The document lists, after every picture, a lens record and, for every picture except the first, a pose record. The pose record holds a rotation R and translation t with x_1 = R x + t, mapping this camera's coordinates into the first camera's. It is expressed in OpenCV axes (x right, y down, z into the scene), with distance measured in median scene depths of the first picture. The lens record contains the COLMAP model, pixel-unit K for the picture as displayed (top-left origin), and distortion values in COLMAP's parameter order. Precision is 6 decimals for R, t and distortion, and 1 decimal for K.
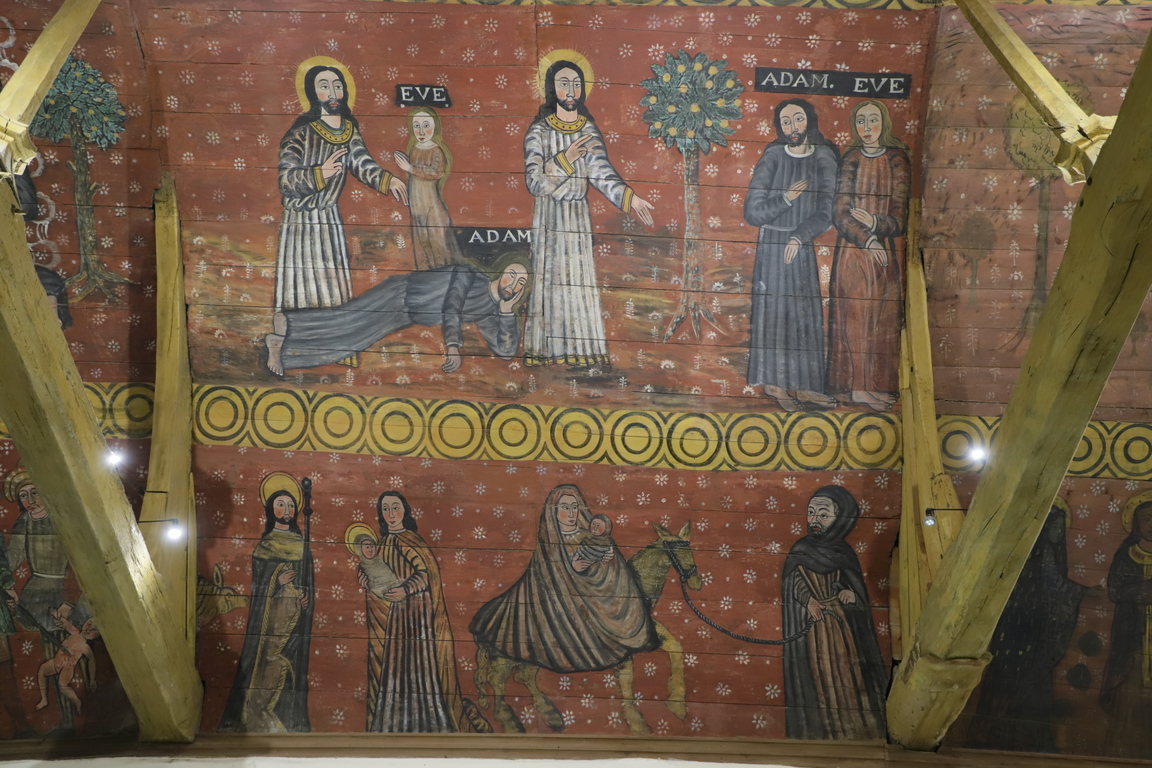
lens RADIAL K [[1179.9, 0, 575.6], [0, 1179.9, 378.4], [0, 0, 1]] dist [0.045860, 0.000000]
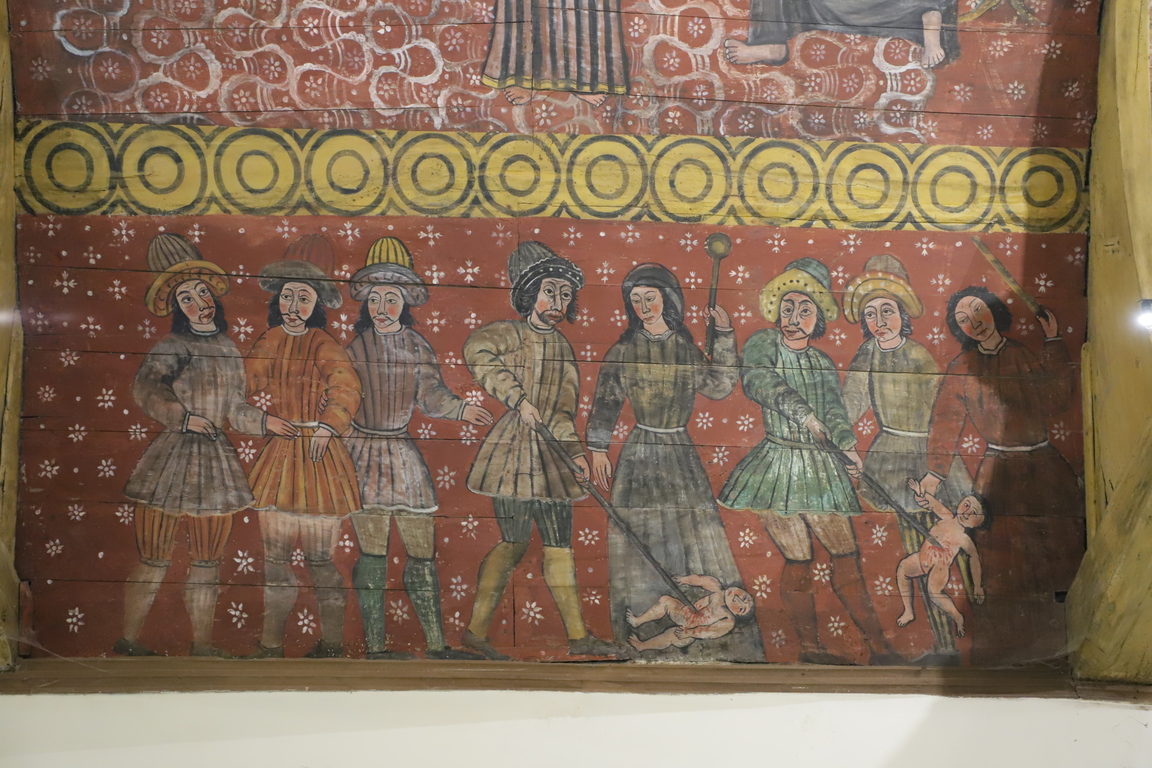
lens RADIAL K [[1678.6, 0, 577.2], [0, 1678.6, 383.0], [0, 0, 1]] dist [0.206883, 0.000000]
pose [[0.999506, 0.022474, -0.021974, -0.613833], [-0.021263, 0.998321, 0.053878, 0.090119], [0.023148, -0.053384, 0.998306, 0.034184]]
